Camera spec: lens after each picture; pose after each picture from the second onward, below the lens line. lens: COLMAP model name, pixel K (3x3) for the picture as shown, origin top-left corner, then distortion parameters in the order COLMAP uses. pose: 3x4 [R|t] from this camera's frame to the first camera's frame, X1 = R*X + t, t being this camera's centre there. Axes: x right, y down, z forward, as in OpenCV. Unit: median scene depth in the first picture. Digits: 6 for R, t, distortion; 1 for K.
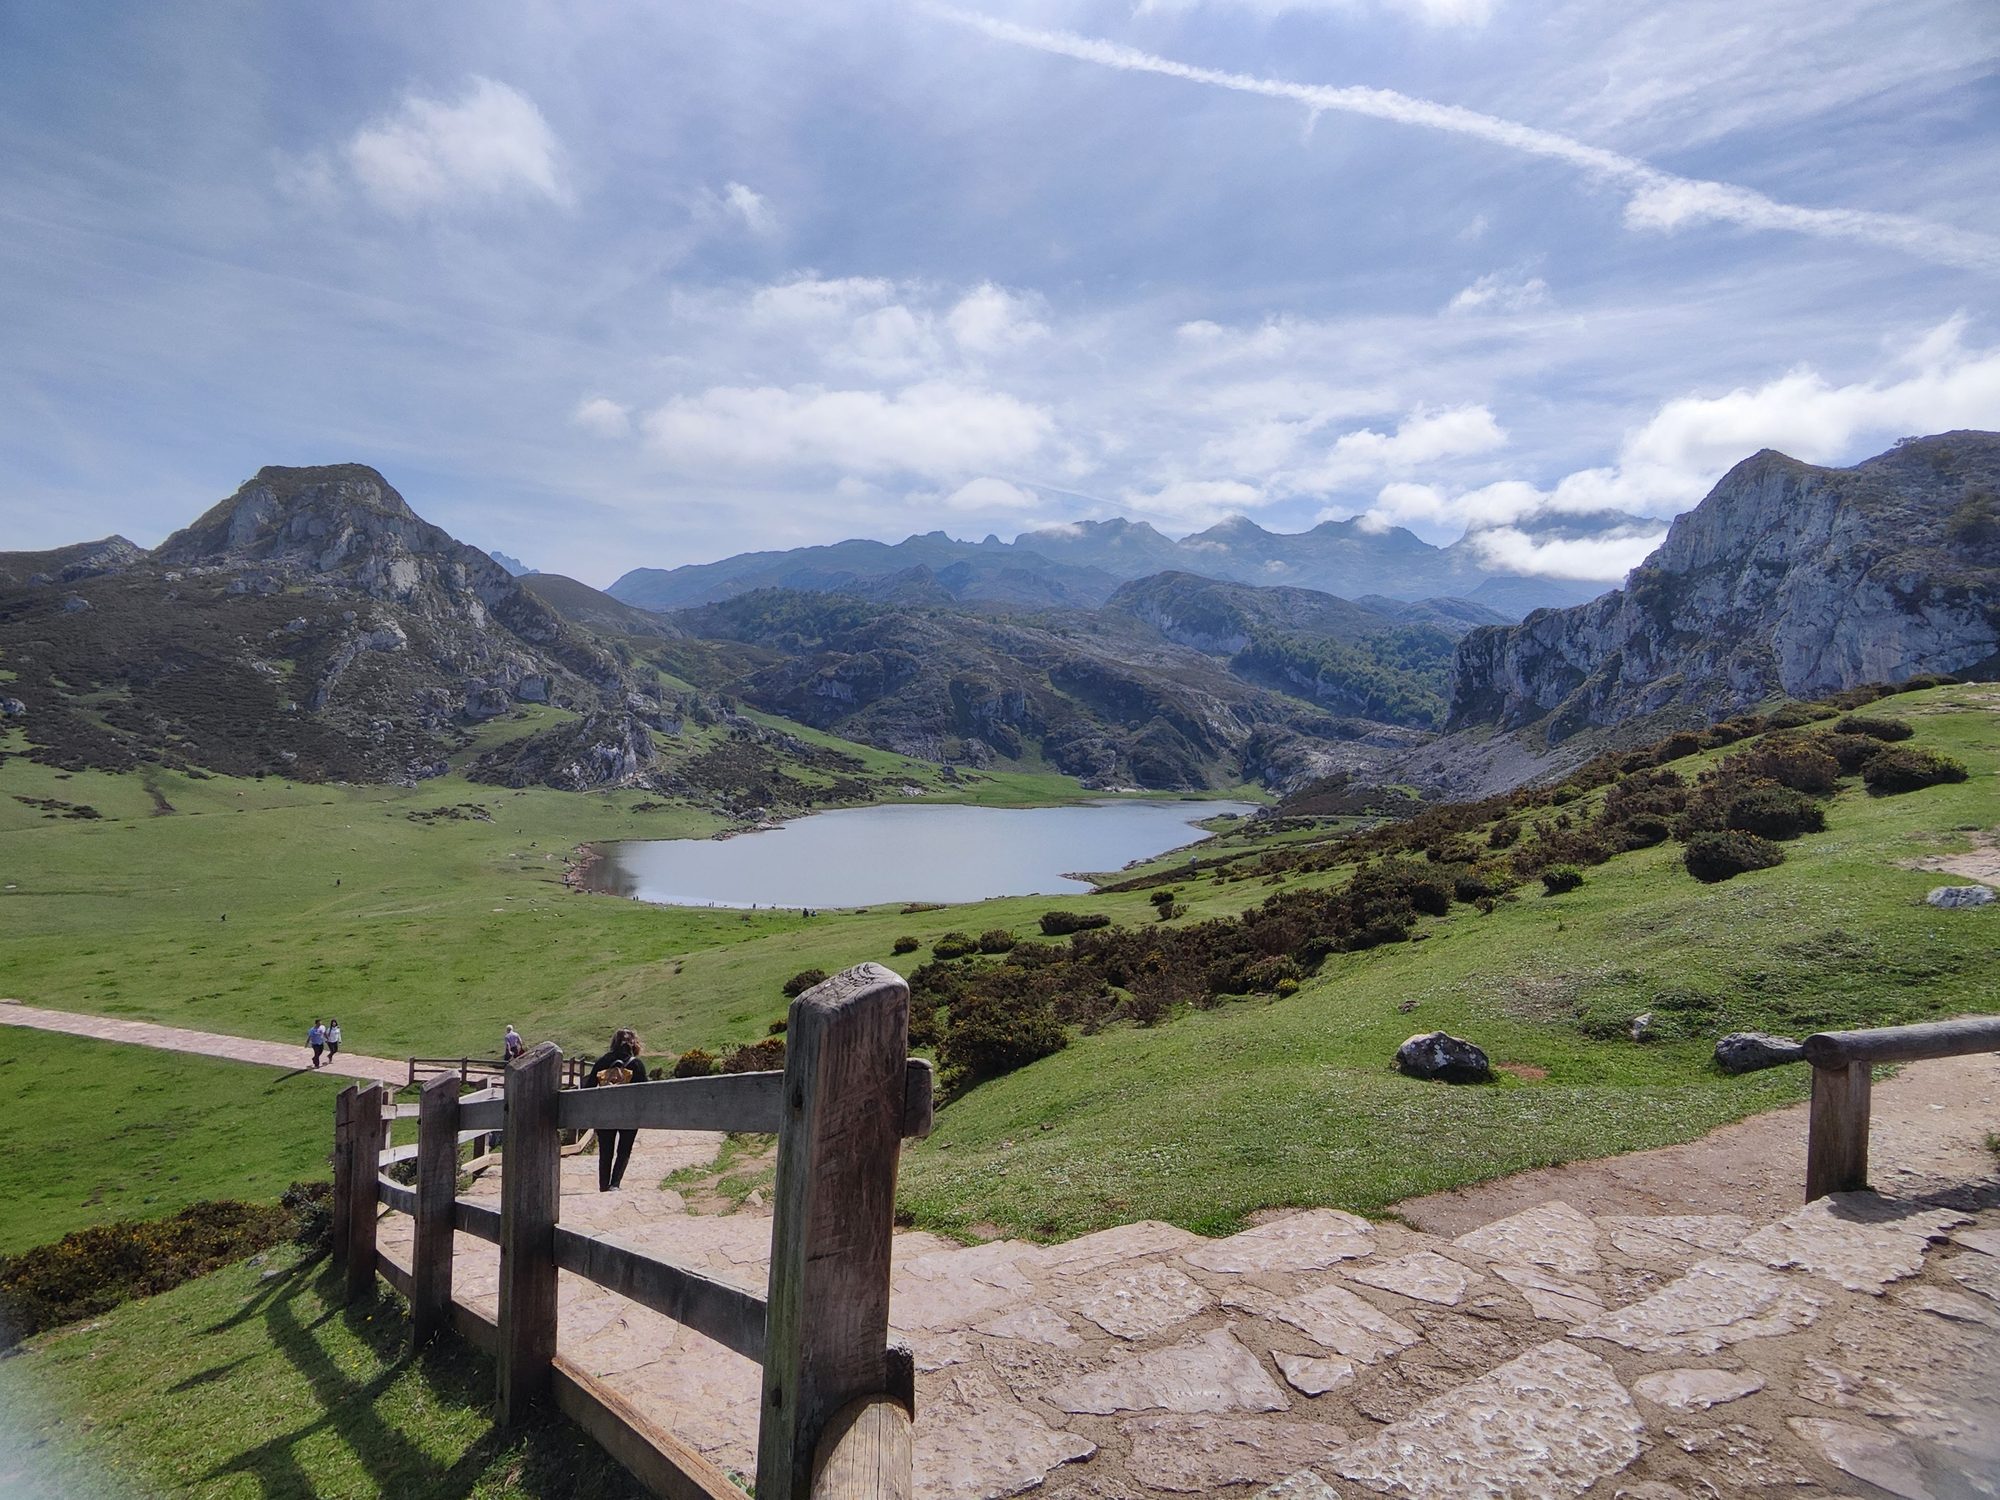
lens RADIAL K [[1179.3, 0, 1002.8], [0, 1179.3, 742.8], [0, 0, 1]] dist [0.007792, -0.004476]
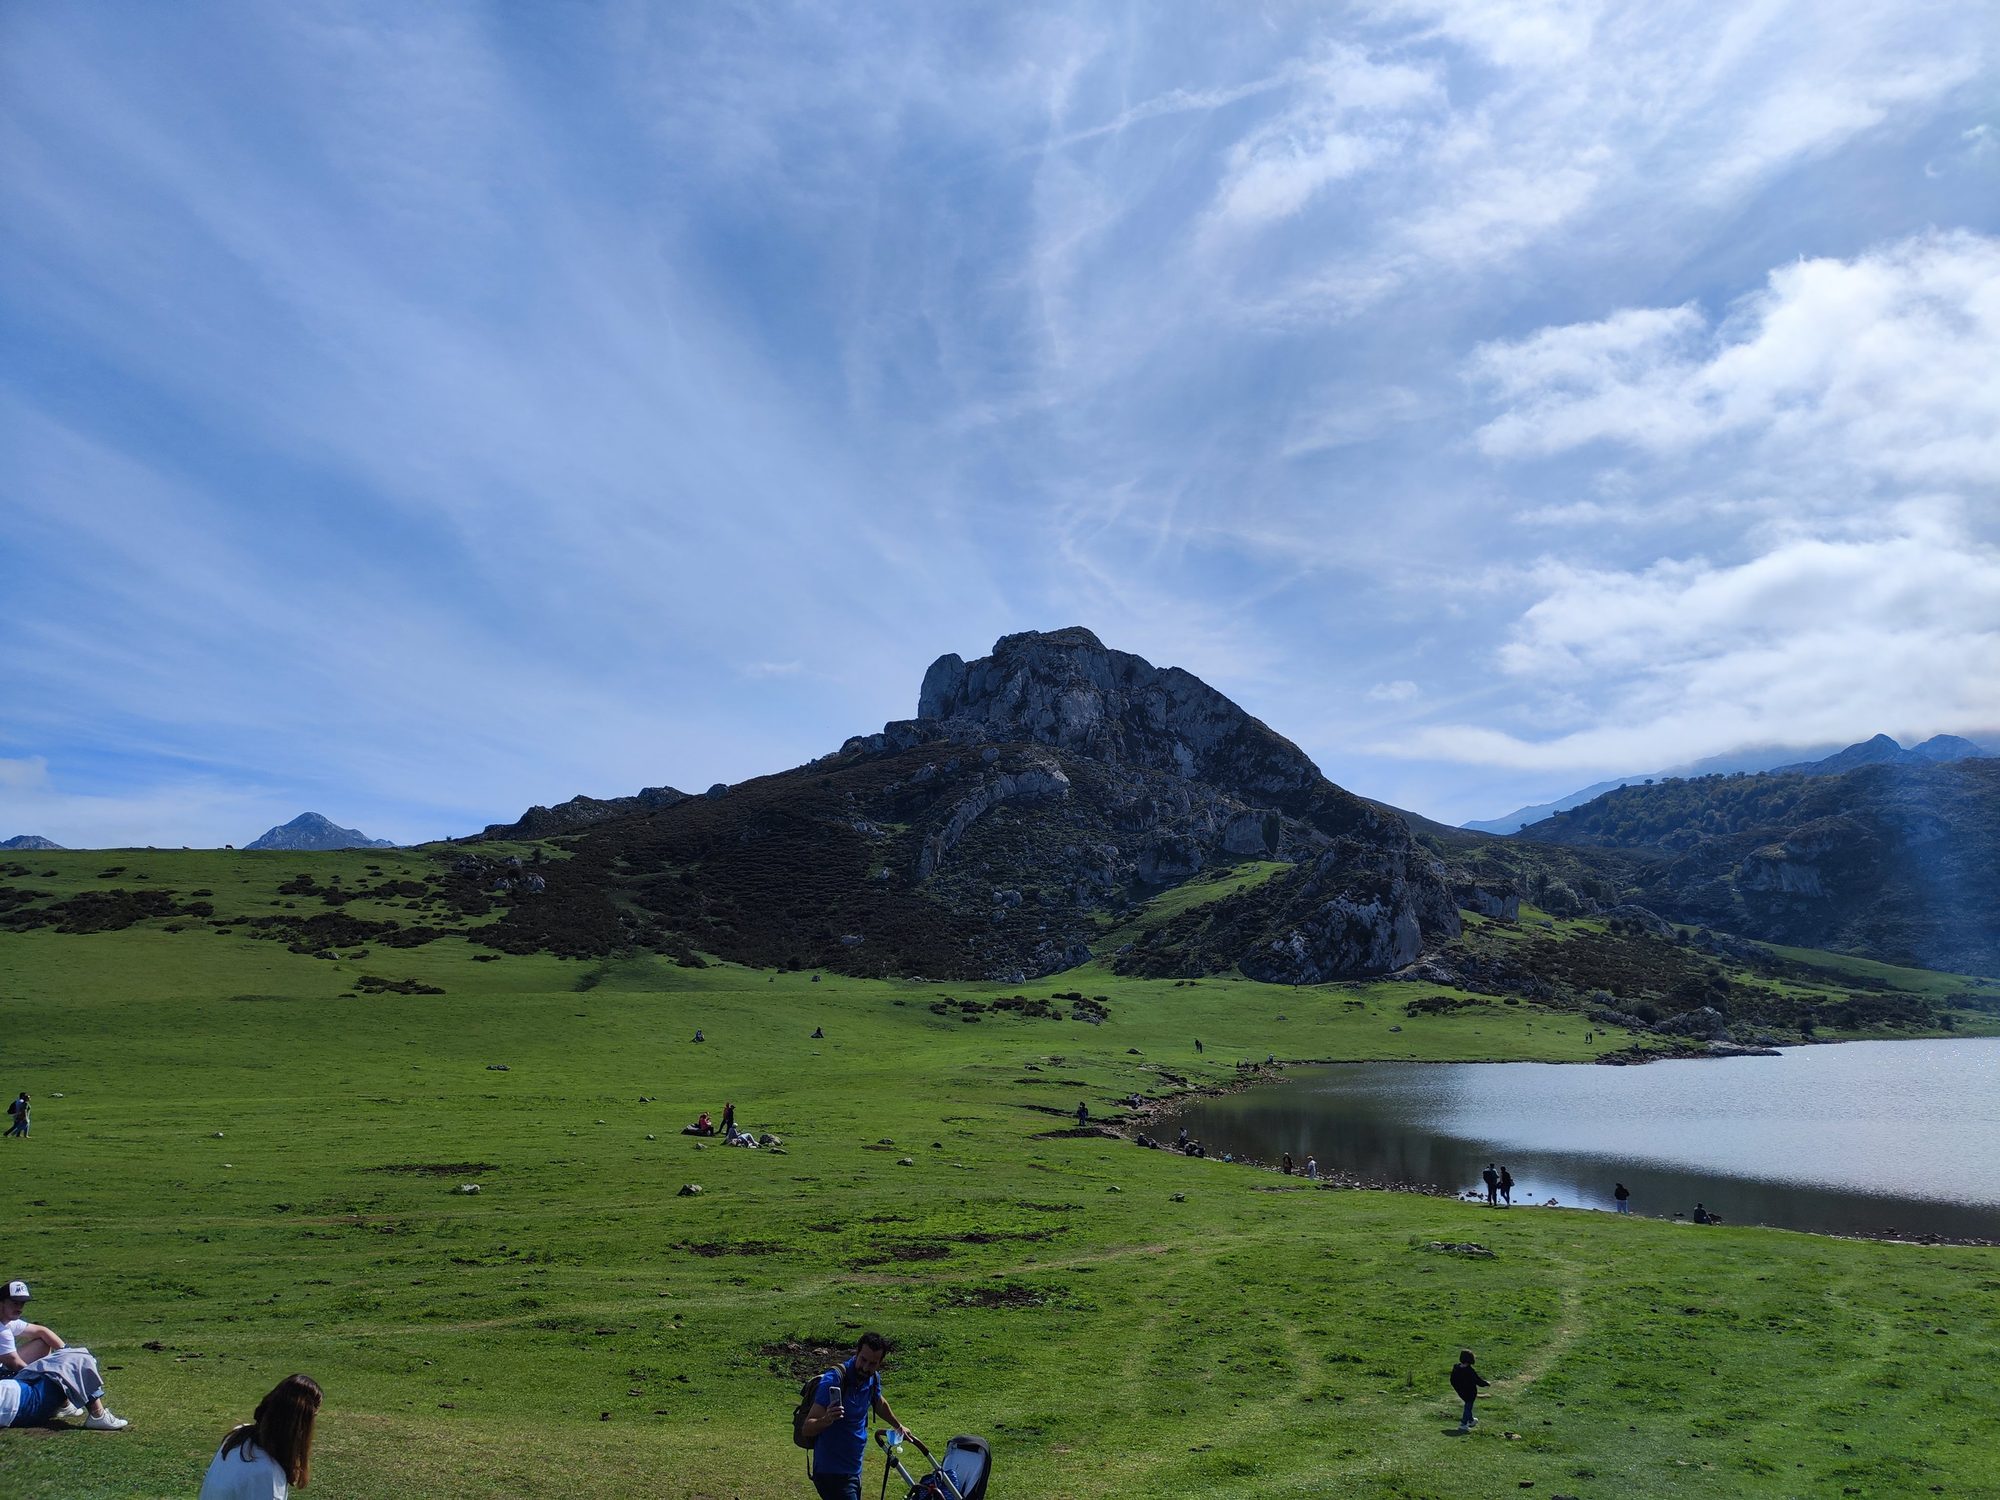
lens RADIAL K [[1373.4, 0, 994.1], [0, 1373.4, 733.8], [0, 0, 1]] dist [-0.001444, -0.002162]
pose [[0.802518, -0.151532, -0.577064, -0.096609], [0.022956, 0.974336, -0.223927, 0.055394], [0.596186, 0.166459, 0.785400, 0.381273]]
